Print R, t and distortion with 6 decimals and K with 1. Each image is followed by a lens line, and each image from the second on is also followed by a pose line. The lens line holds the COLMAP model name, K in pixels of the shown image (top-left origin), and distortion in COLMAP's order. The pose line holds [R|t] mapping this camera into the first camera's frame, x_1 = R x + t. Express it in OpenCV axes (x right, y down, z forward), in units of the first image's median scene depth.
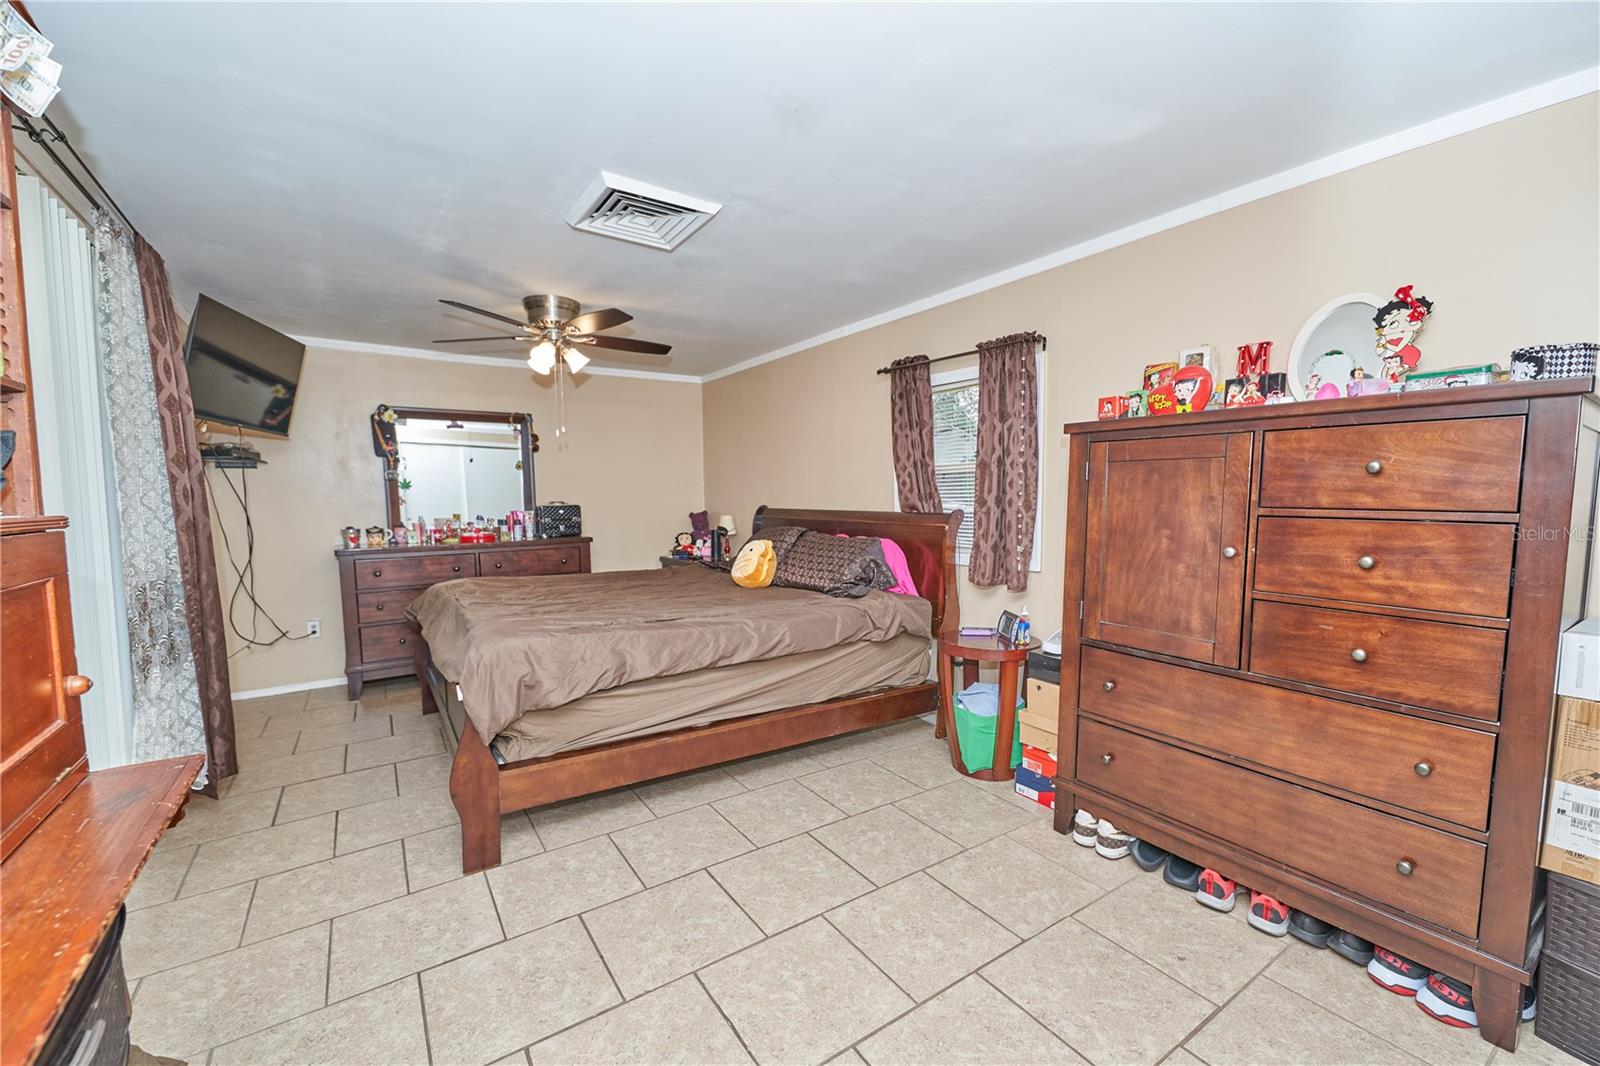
lens RADIAL K [[643.4, 0, 806.3], [0, 643.4, 544.2], [0, 0, 1]] dist [0.013272, -0.008962]
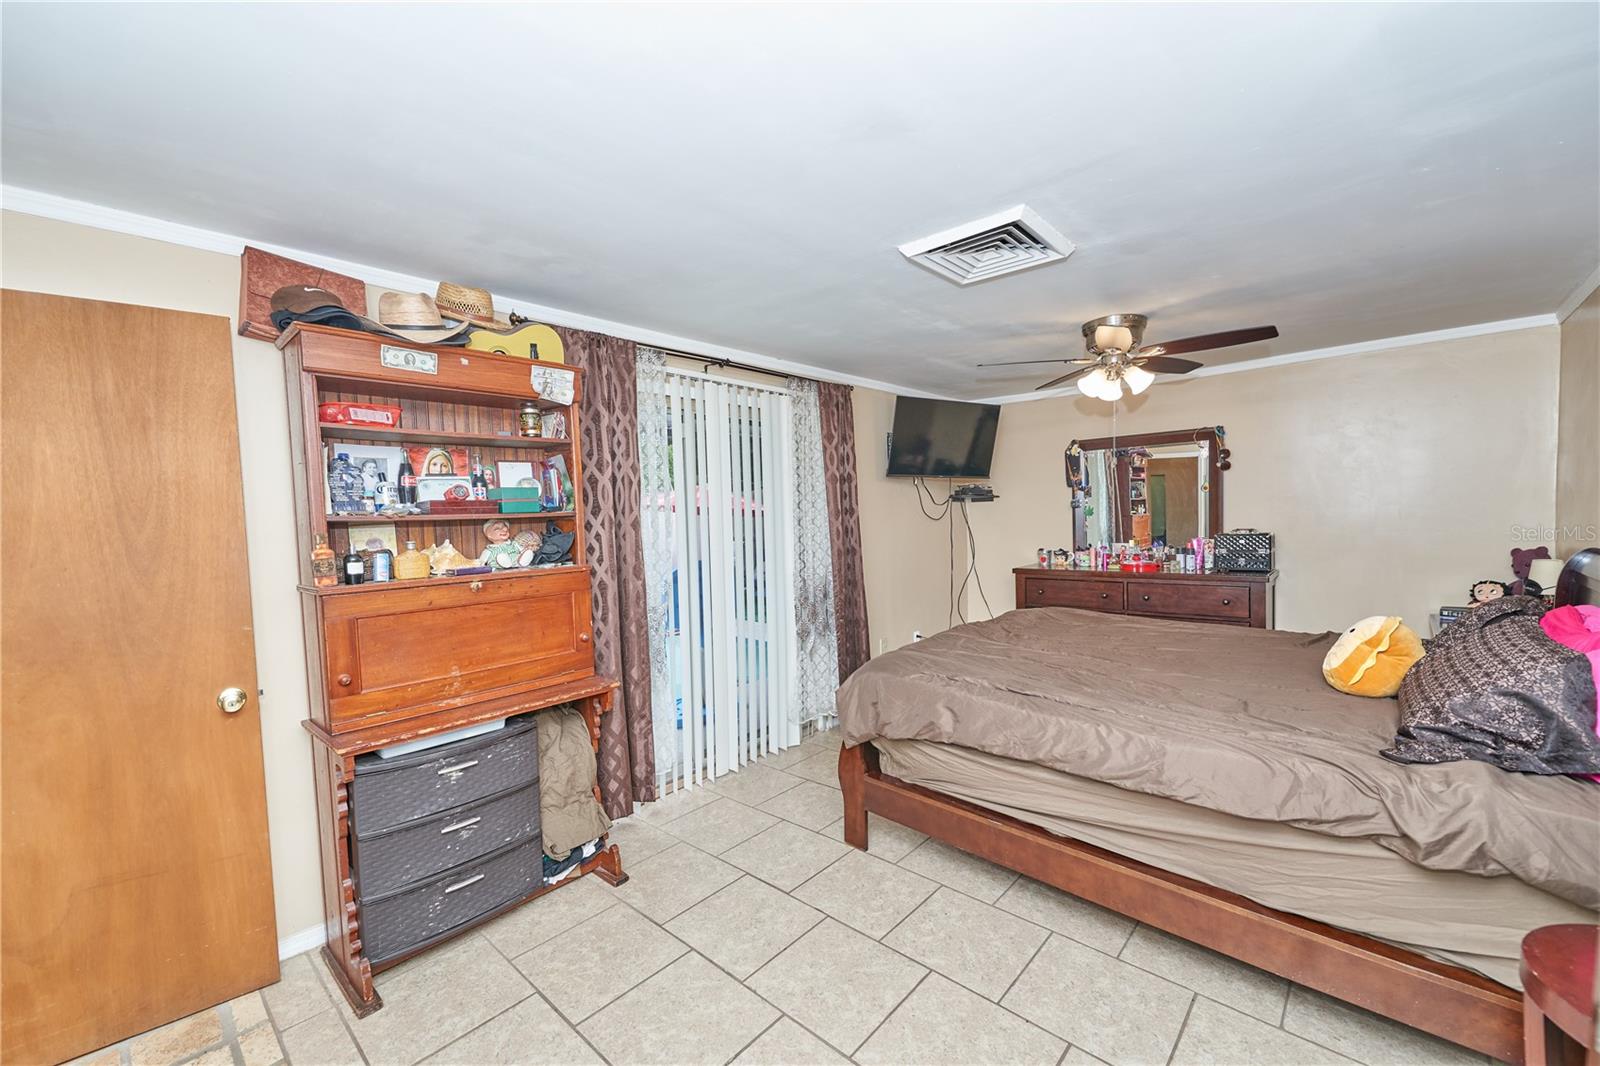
lens RADIAL K [[643.4, 0, 806.3], [0, 643.4, 544.2], [0, 0, 1]] dist [0.013272, -0.008962]
pose [[0.235266, 0.053380, -0.970464, 0.530897], [-0.046290, 0.997973, 0.043671, -0.104818], [0.970828, 0.034648, 0.237260, 0.479974]]
